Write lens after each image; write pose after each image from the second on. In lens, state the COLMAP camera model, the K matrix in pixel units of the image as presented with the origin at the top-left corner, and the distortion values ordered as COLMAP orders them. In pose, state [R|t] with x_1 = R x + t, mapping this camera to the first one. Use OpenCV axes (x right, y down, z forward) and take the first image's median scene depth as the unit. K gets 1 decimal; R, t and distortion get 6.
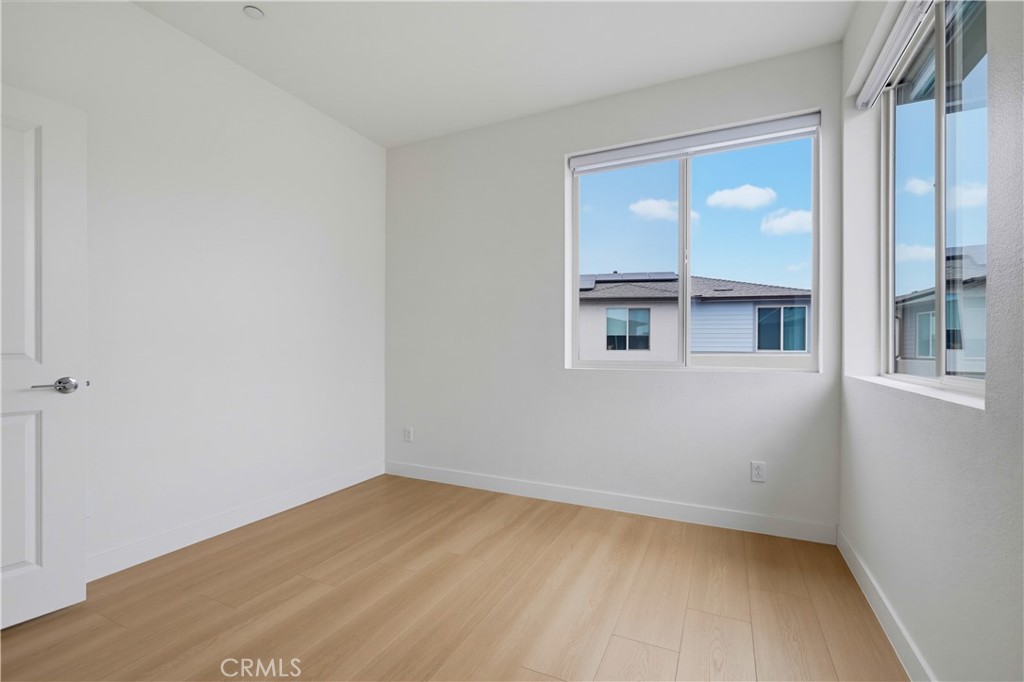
lens RADIAL K [[459.2, 0, 509.3], [0, 459.2, 344.8], [0, 0, 1]] dist [0.016751, 0.000345]
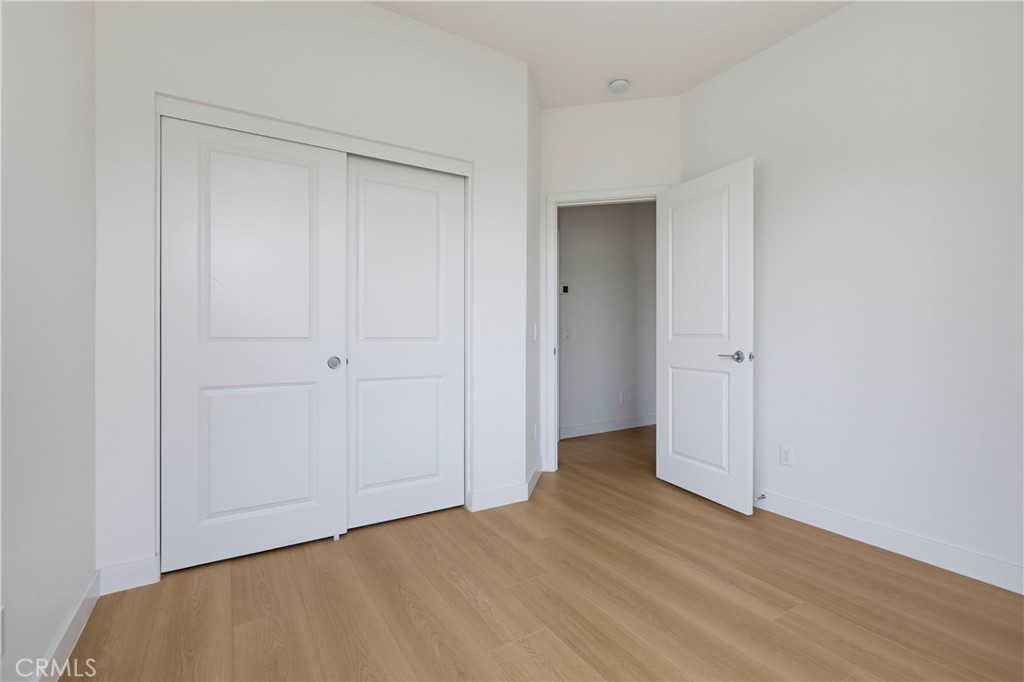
lens RADIAL K [[459.2, 0, 511.5], [0, 459.2, 337.6], [0, 0, 1]] dist [0.016751, 0.000345]
pose [[-0.524955, 0.001215, -0.851129, 0.619670], [-0.000072, 0.999999, 0.001472, 0.027091], [0.851130, 0.000833, -0.524954, 1.156493]]
